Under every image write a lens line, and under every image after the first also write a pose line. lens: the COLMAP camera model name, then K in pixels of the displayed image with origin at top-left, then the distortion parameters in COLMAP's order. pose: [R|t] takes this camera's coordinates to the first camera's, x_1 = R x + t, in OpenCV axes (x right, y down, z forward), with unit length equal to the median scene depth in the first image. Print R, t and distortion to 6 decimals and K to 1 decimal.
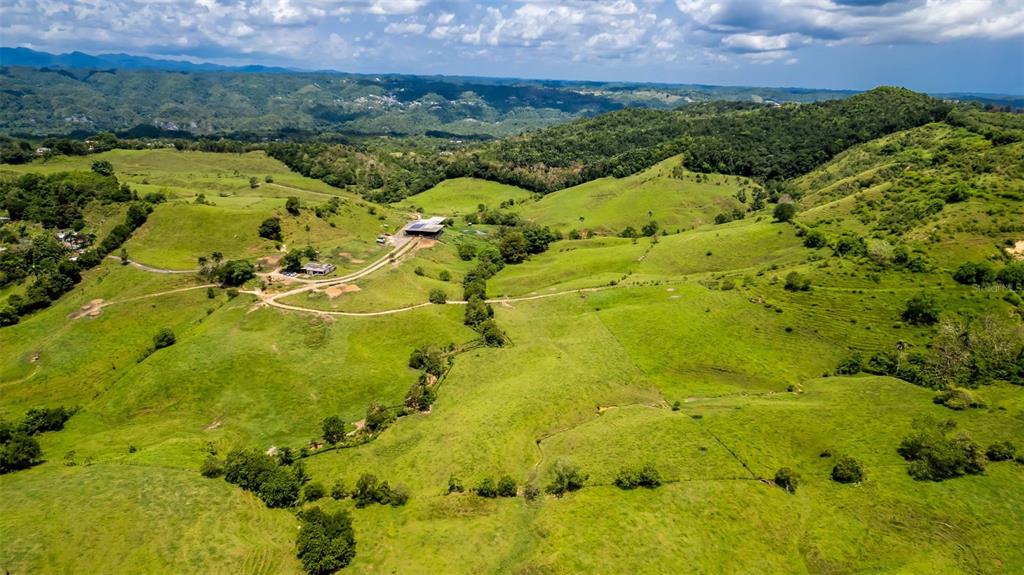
lens RADIAL K [[652.7, 0, 513.6], [0, 652.7, 288.6], [0, 0, 1]] dist [-0.071924, 0.087434]
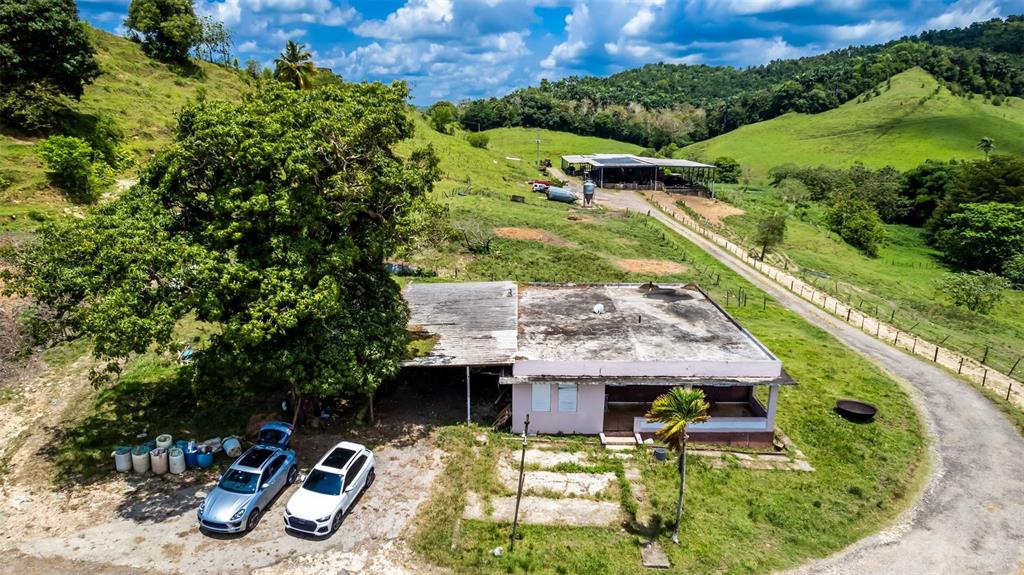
lens RADIAL K [[652.7, 0, 513.6], [0, 652.7, 288.6], [0, 0, 1]] dist [-0.071924, 0.087434]
pose [[0.978689, -0.061546, 0.195907, -0.184641], [0.071955, 0.996325, -0.046457, -0.019297], [-0.192328, 0.059563, 0.979521, 0.519992]]
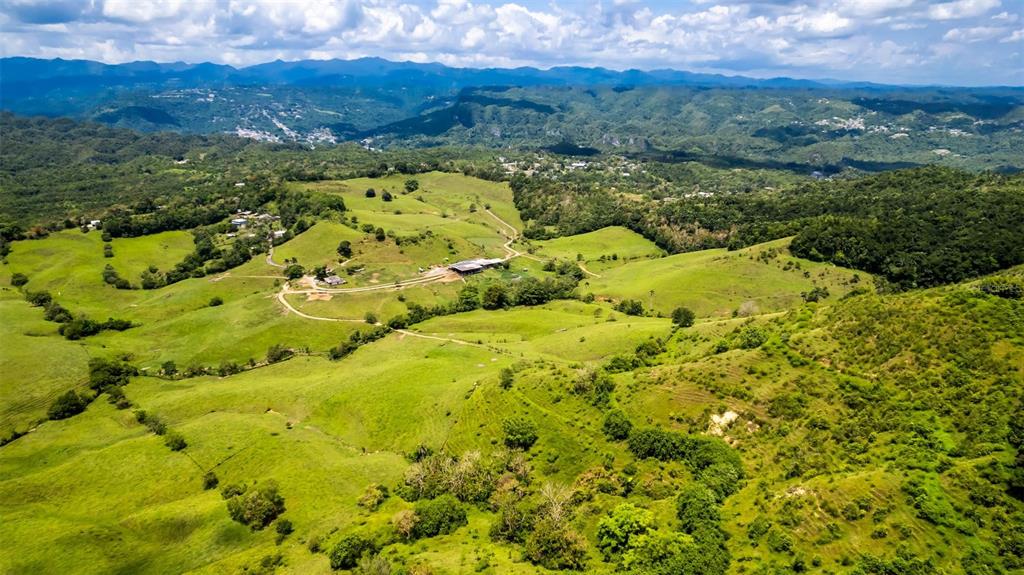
lens RADIAL K [[652.7, 0, 513.6], [0, 652.7, 288.6], [0, 0, 1]] dist [-0.071924, 0.087434]
pose [[0.723432, 0.198267, -0.661315, 0.542468], [-0.207661, 0.976009, 0.065448, -0.108835], [0.658425, 0.089982, 0.747248, 0.100741]]
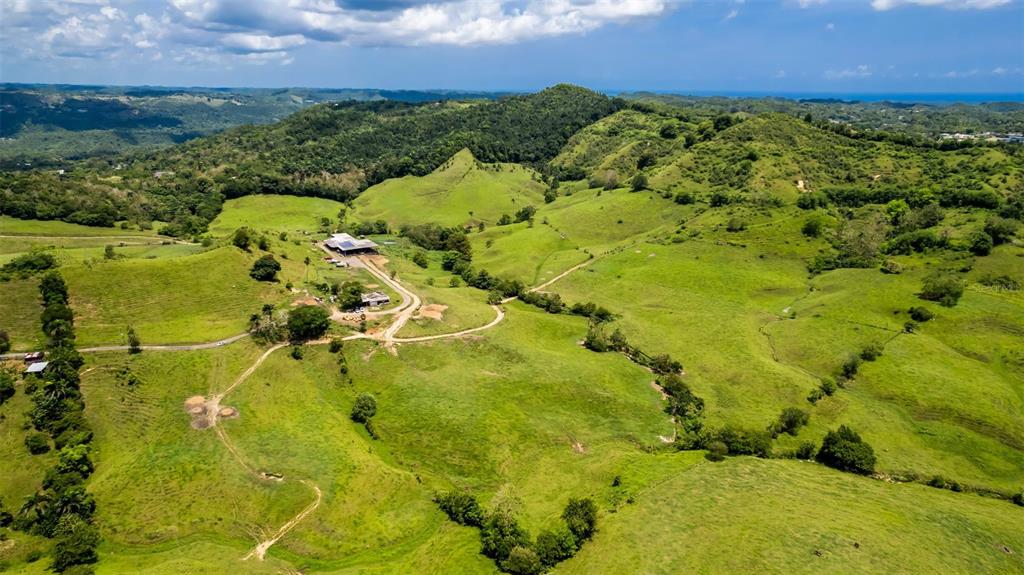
lens RADIAL K [[652.7, 0, 513.6], [0, 652.7, 288.6], [0, 0, 1]] dist [-0.071924, 0.087434]
pose [[0.750548, -0.208651, 0.627011, -0.400538], [0.209144, 0.975072, 0.074125, -0.039216], [-0.626846, 0.075501, 0.775476, 0.111020]]
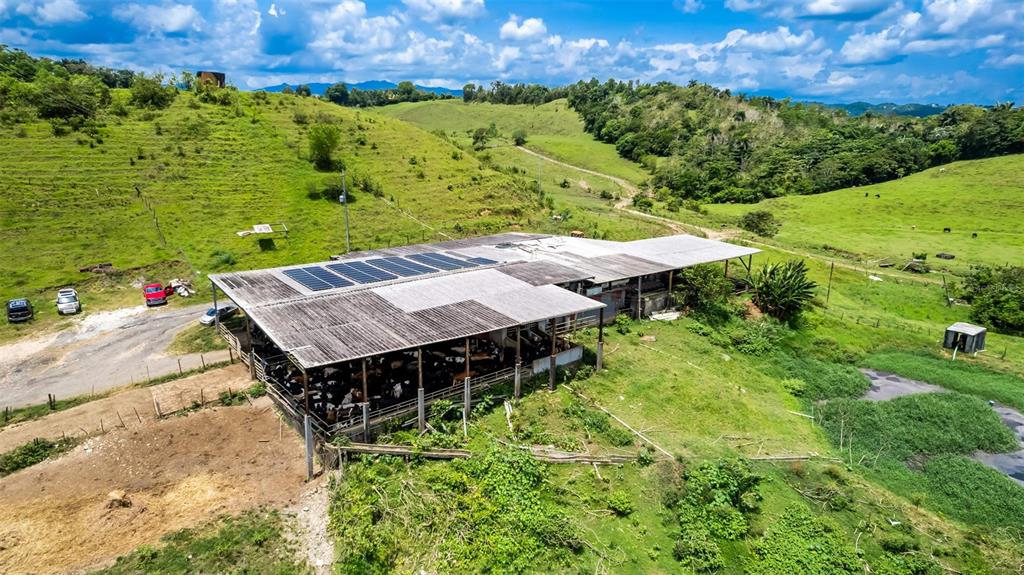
lens RADIAL K [[652.7, 0, 513.6], [0, 652.7, 288.6], [0, 0, 1]] dist [-0.071924, 0.087434]
pose [[0.715853, 0.175804, -0.675757, -0.037445], [-0.217630, 0.975753, 0.023307, -0.072285], [0.663470, 0.130381, 0.736756, 0.671541]]
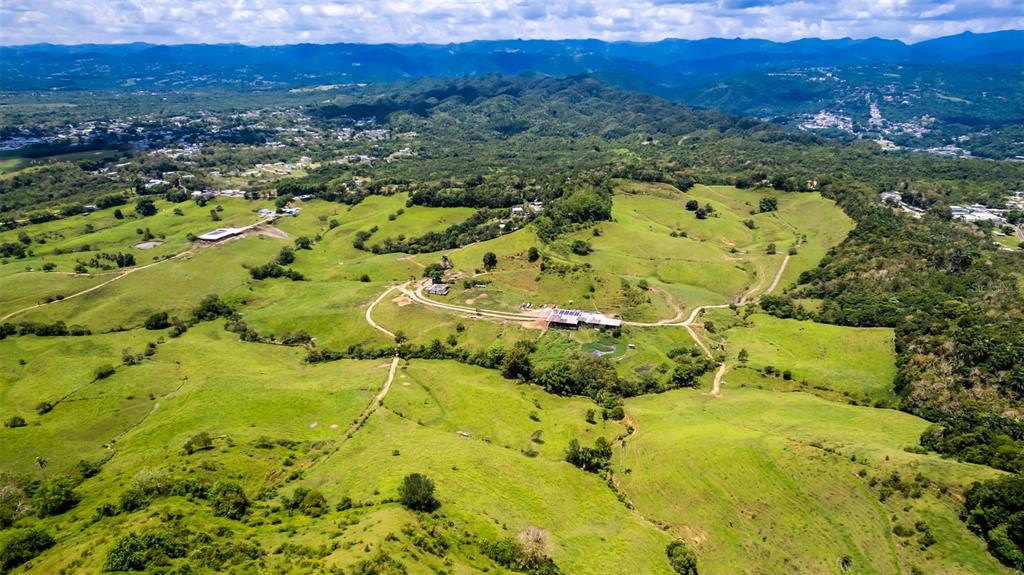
lens RADIAL K [[652.7, 0, 513.6], [0, 652.7, 288.6], [0, 0, 1]] dist [-0.071924, 0.087434]
pose [[-0.120809, 0.322536, -0.938816, 0.575103], [-0.311440, 0.885677, 0.344356, -0.324787], [0.942555, 0.333986, -0.006547, 0.659379]]
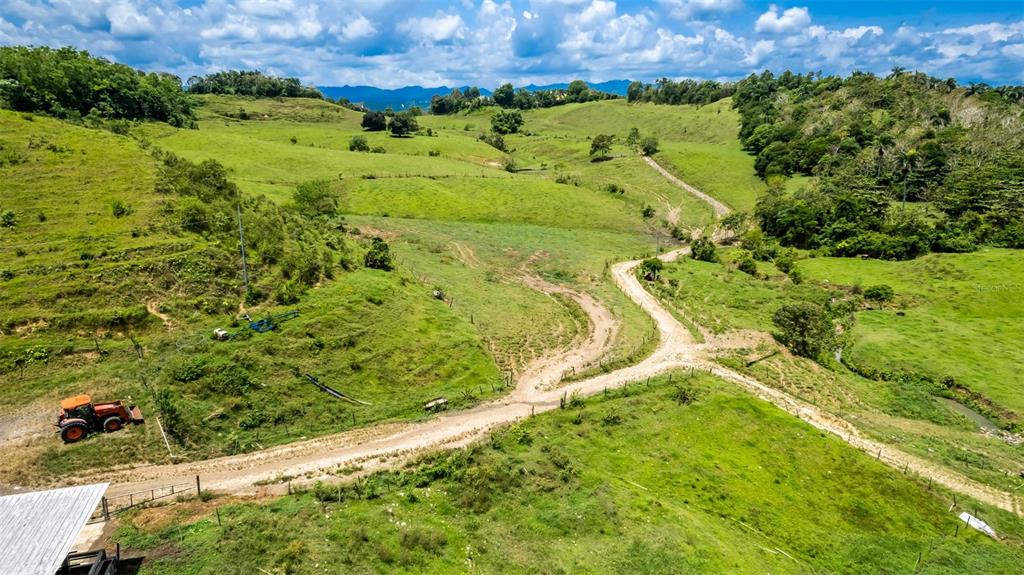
lens RADIAL K [[652.7, 0, 513.6], [0, 652.7, 288.6], [0, 0, 1]] dist [-0.071924, 0.087434]
pose [[0.424747, 0.223511, -0.877287, -0.049230], [-0.272251, 0.955723, 0.111682, -0.110535], [0.863406, 0.191406, 0.466791, 0.777640]]
